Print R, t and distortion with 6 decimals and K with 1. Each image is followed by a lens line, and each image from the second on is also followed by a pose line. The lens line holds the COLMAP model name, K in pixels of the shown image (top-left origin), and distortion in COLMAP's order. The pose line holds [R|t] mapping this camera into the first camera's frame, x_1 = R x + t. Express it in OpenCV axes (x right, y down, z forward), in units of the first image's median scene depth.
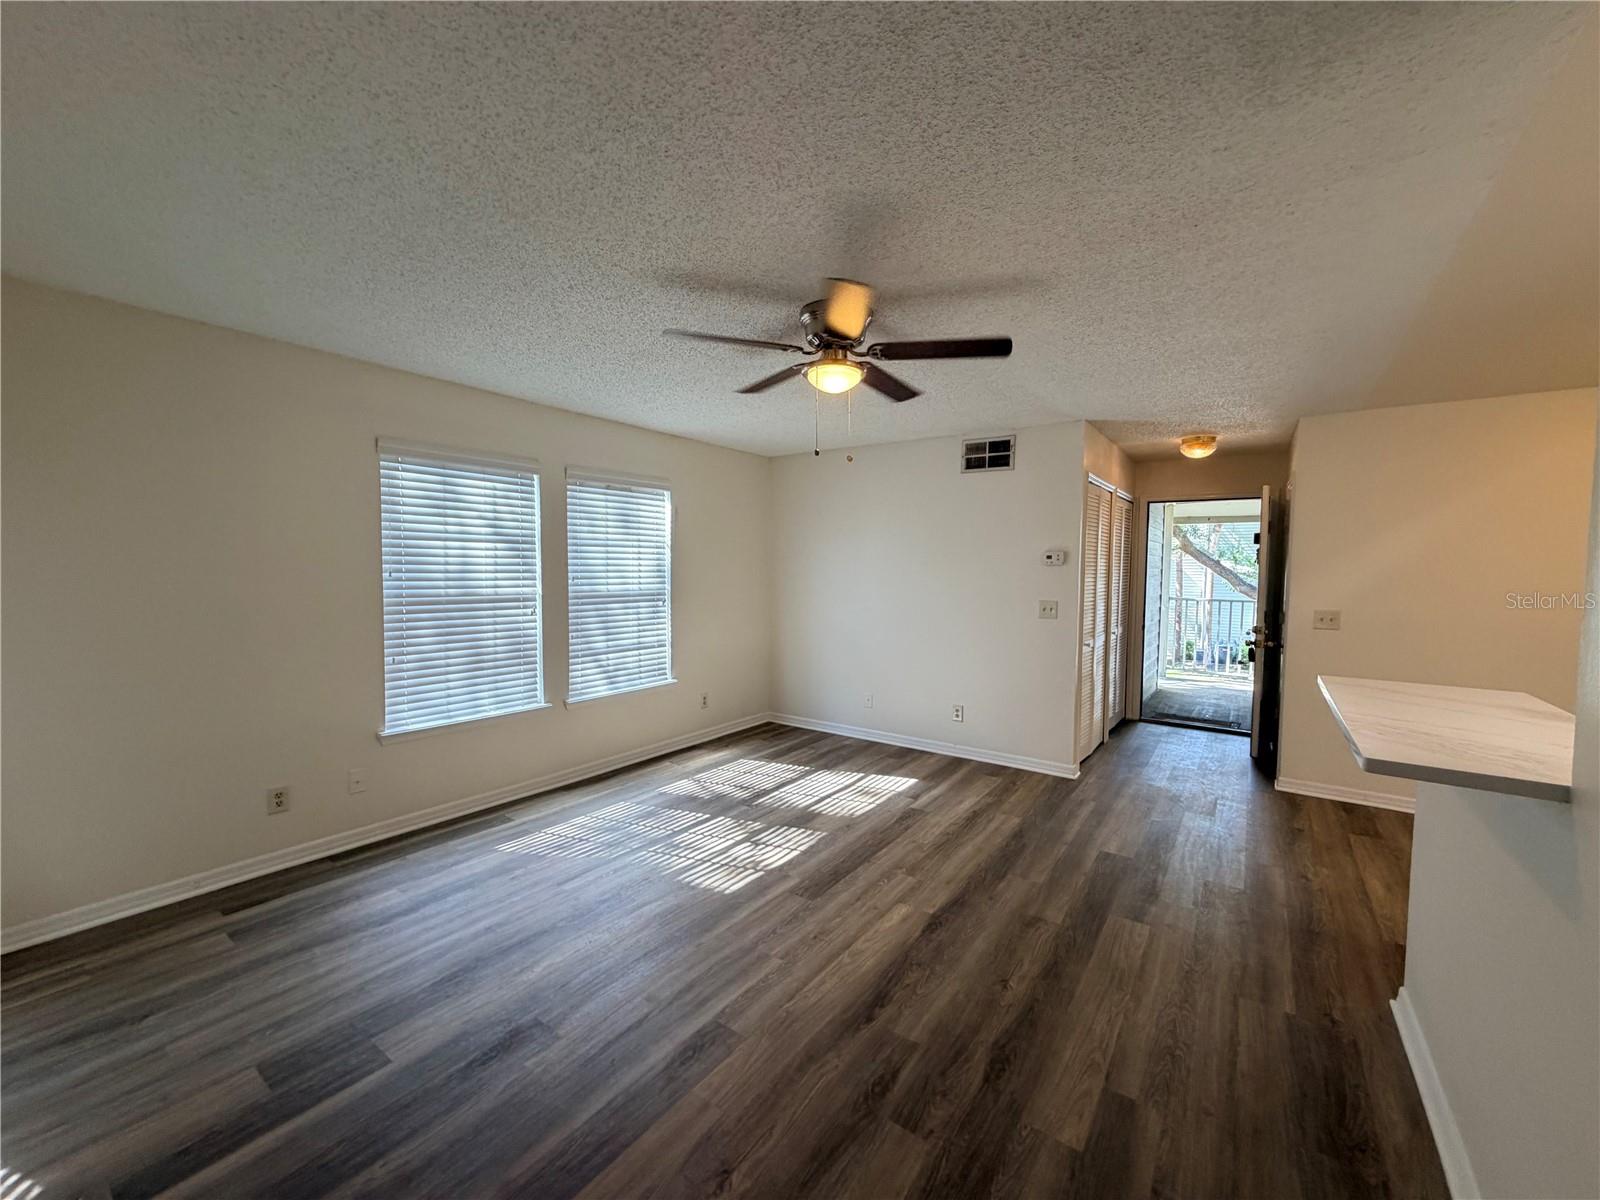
lens RADIAL K [[639.3, 0, 797.2], [0, 639.3, 593.7], [0, 0, 1]] dist [0.001596, -0.000340]
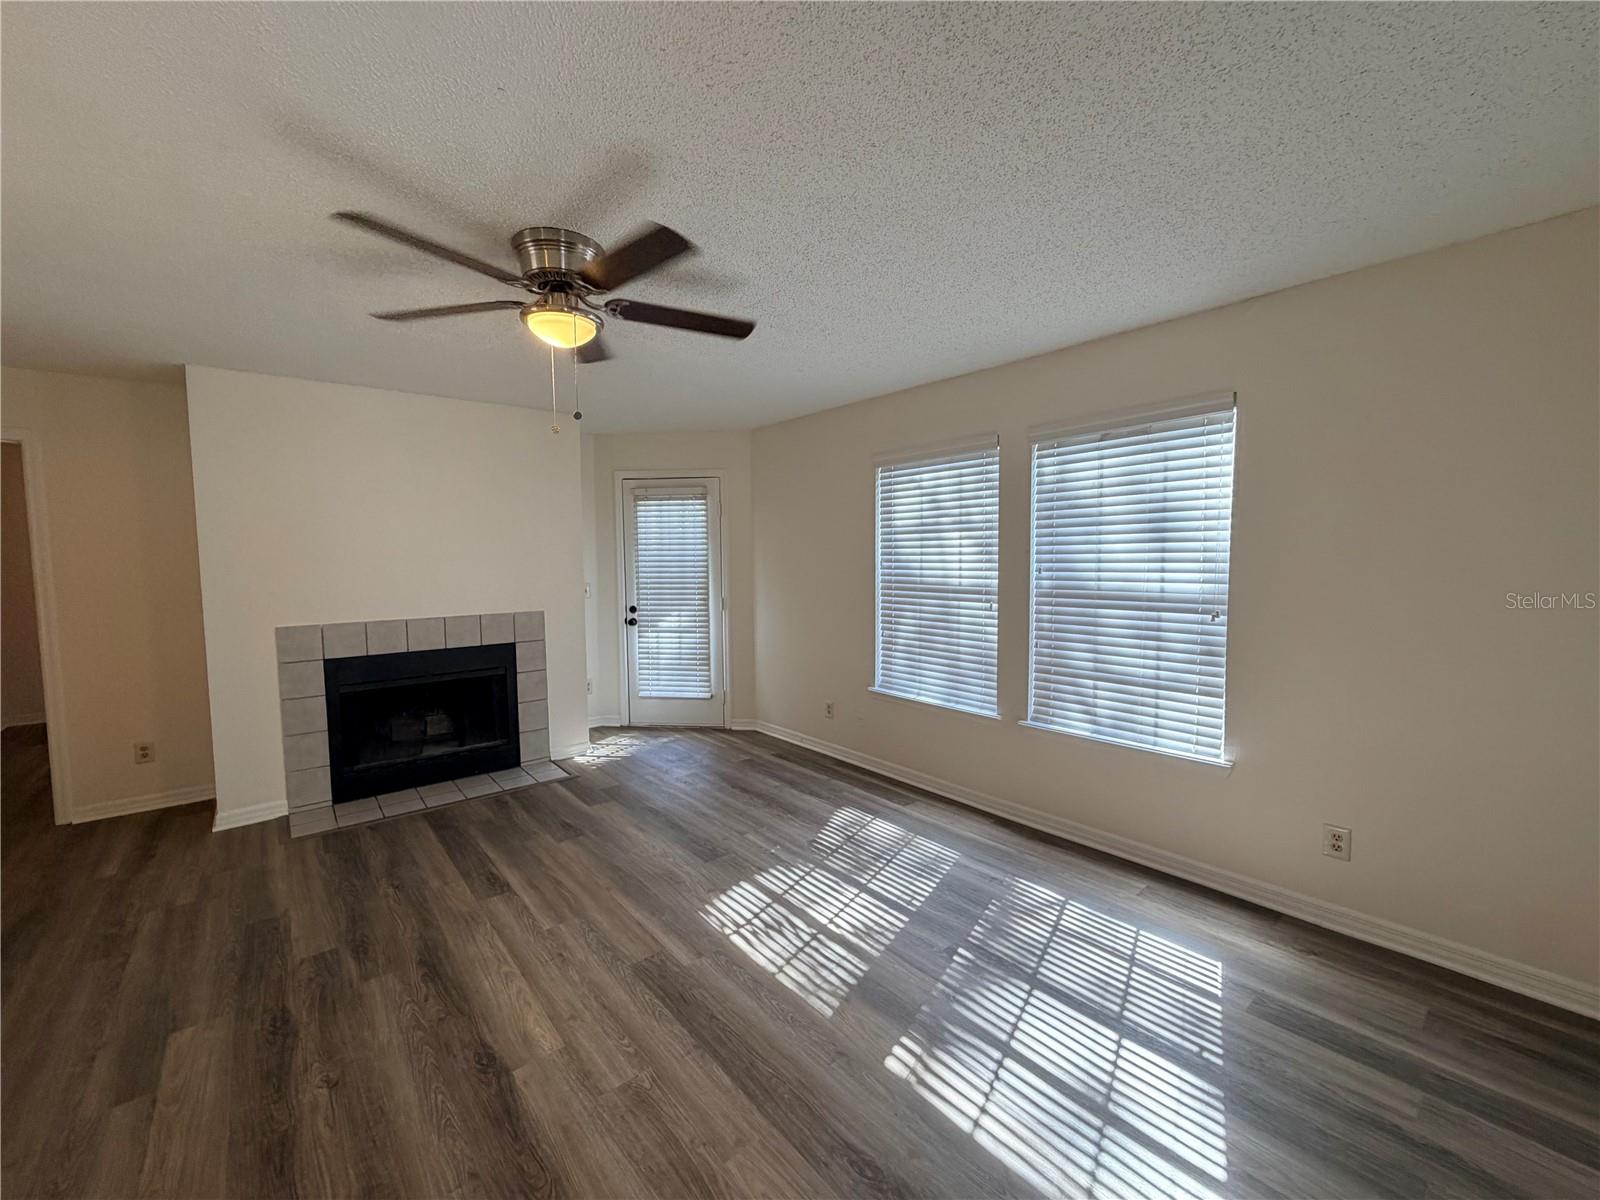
lens RADIAL K [[639.3, 0, 795.5], [0, 639.3, 601.6], [0, 0, 1]] dist [0.001596, -0.000340]
pose [[-0.250448, 0.060431, -0.966242, 0.606481], [-0.031449, 0.997015, 0.070508, -0.039333], [0.967619, 0.048046, -0.247800, 1.148506]]
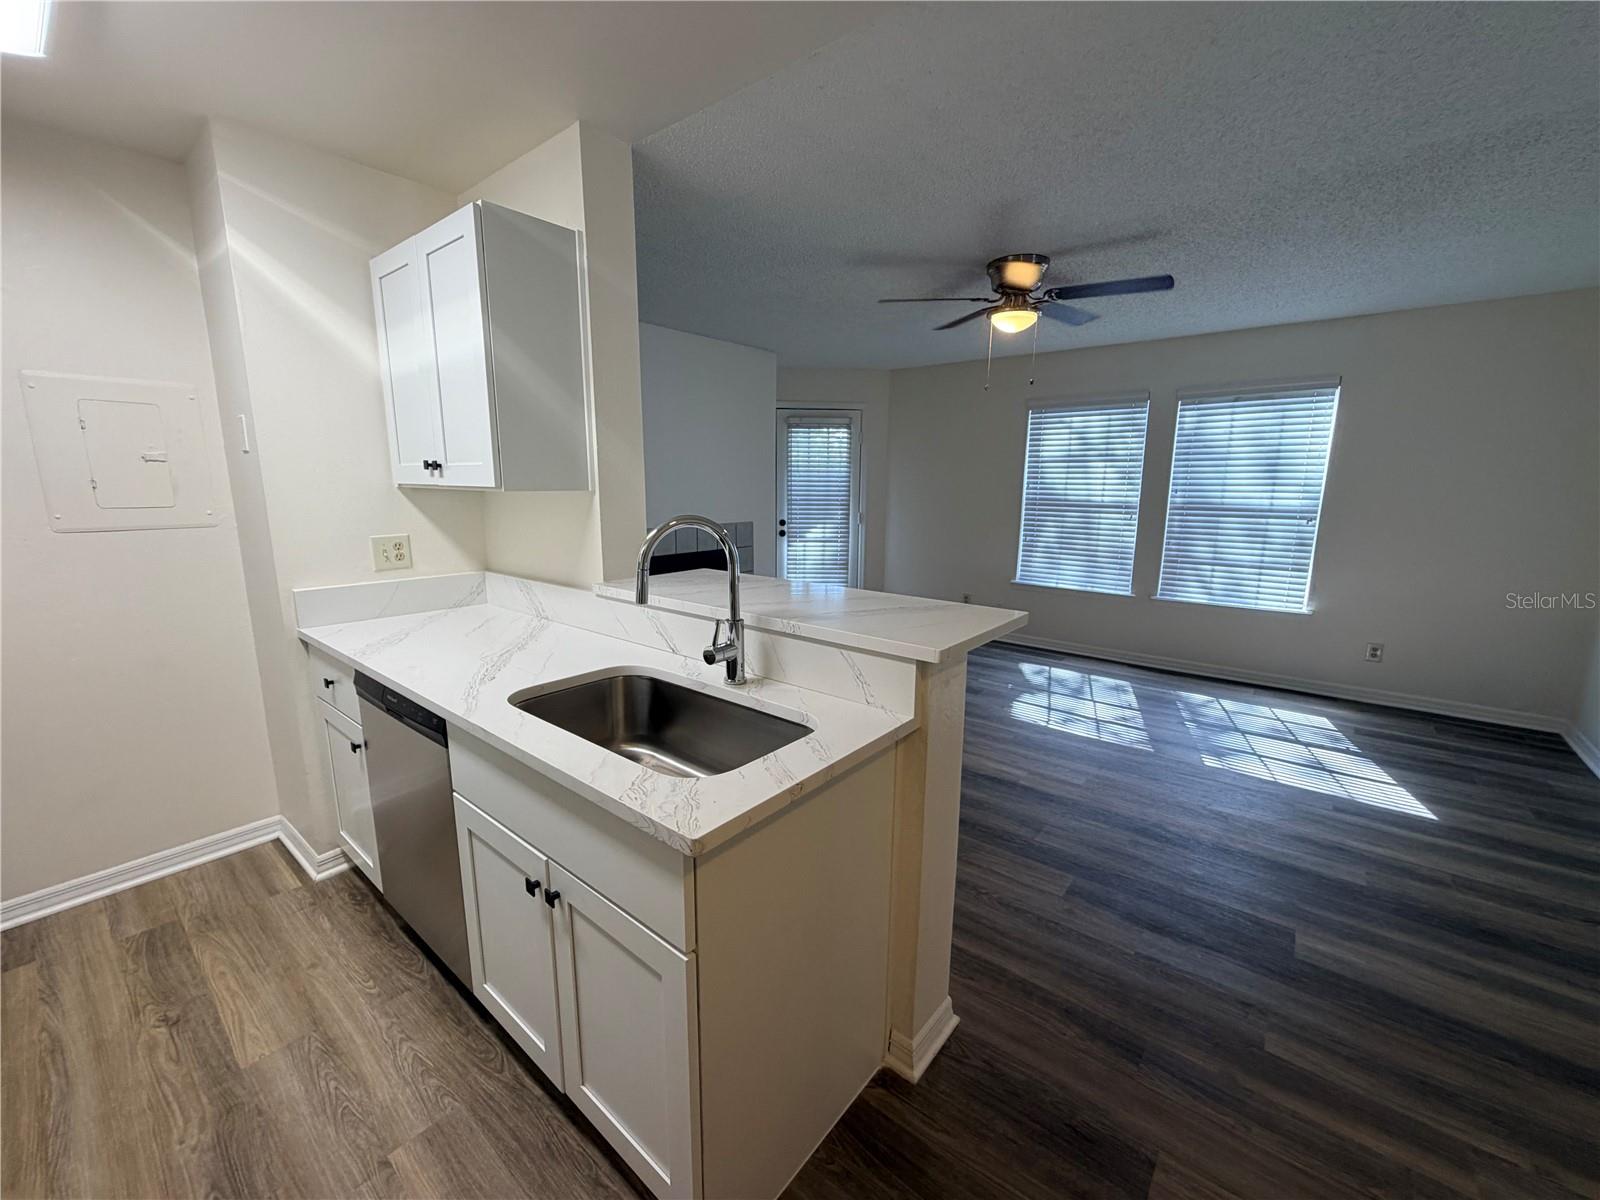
lens RADIAL K [[639.3, 0, 796.1], [0, 639.3, 600.0], [0, 0, 1]] dist [0.001596, -0.000340]
pose [[-0.066985, 0.172975, -0.982646, 1.047577], [-0.045385, 0.983310, 0.176186, -0.003830], [0.996721, 0.056399, -0.058016, 0.523865]]
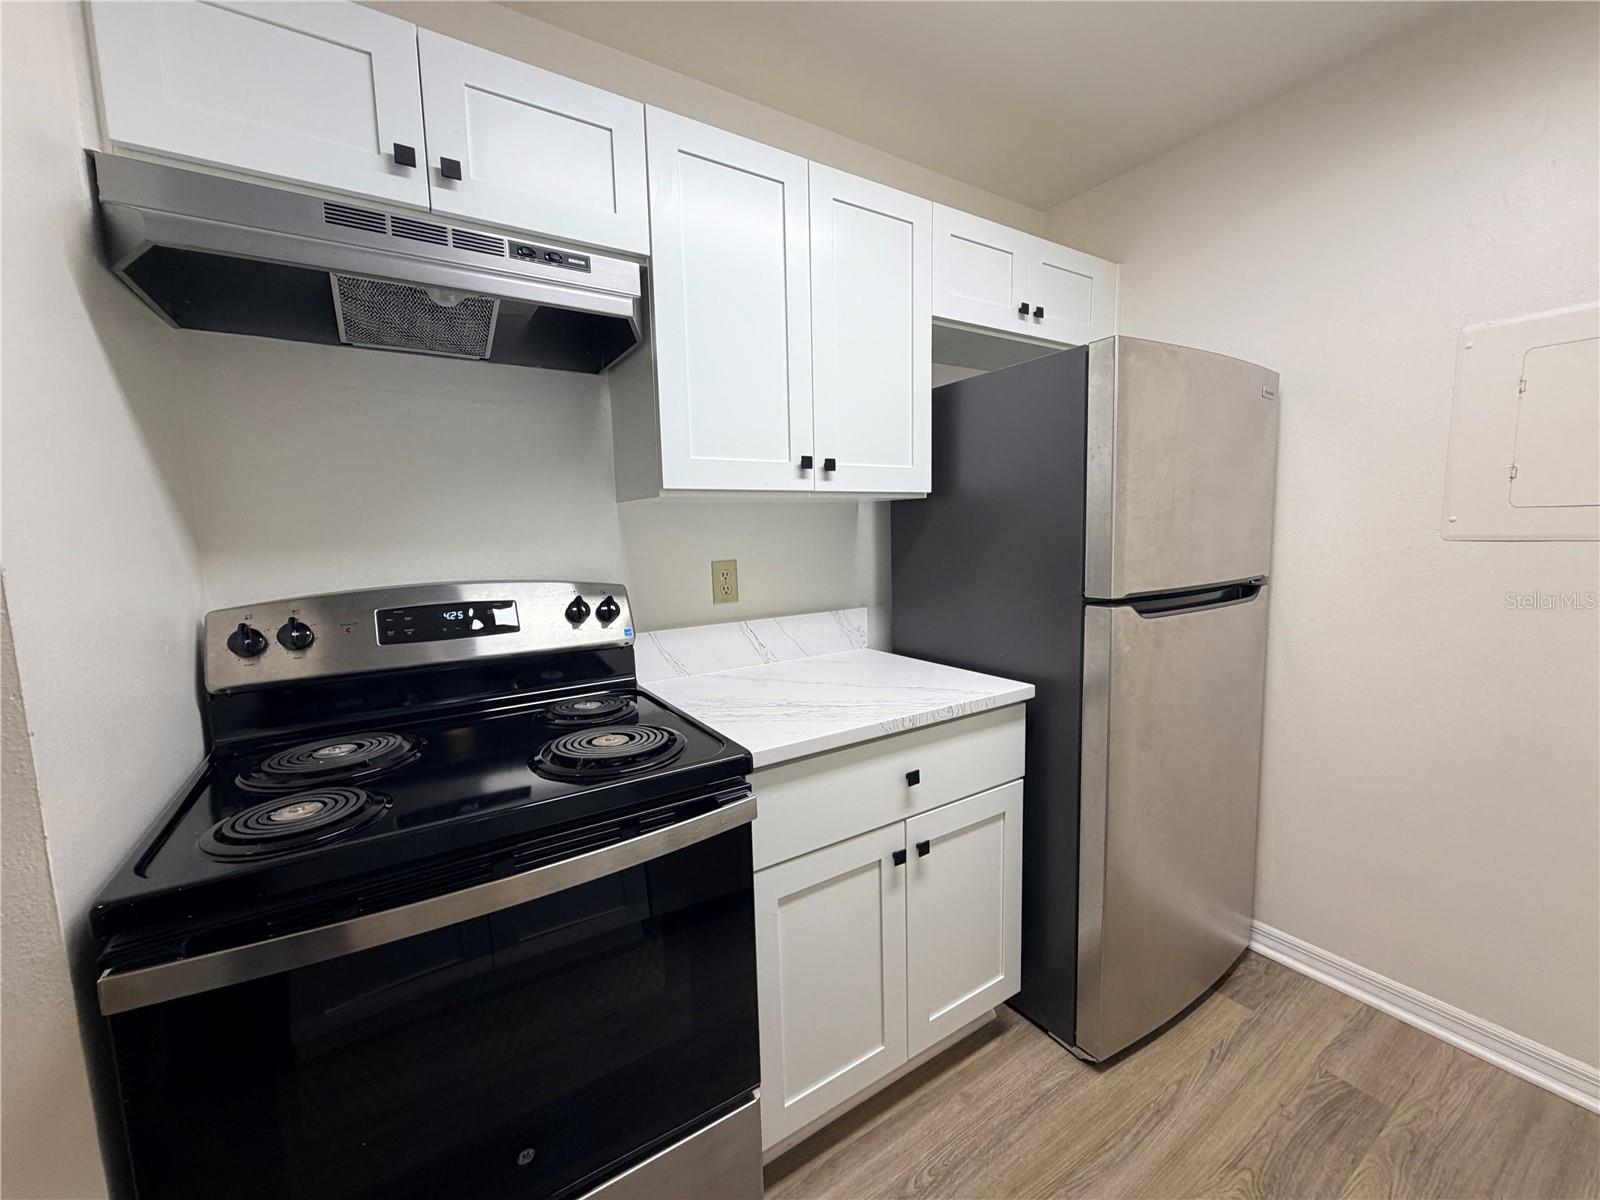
lens RADIAL K [[639.3, 0, 799.8], [0, 639.3, 595.9], [0, 0, 1]] dist [0.001596, -0.000340]
pose [[-0.930148, -0.029155, 0.366026, 0.748759], [0.026509, 0.988910, 0.146134, 0.032959], [-0.366227, 0.145629, -0.919059, 0.386910]]
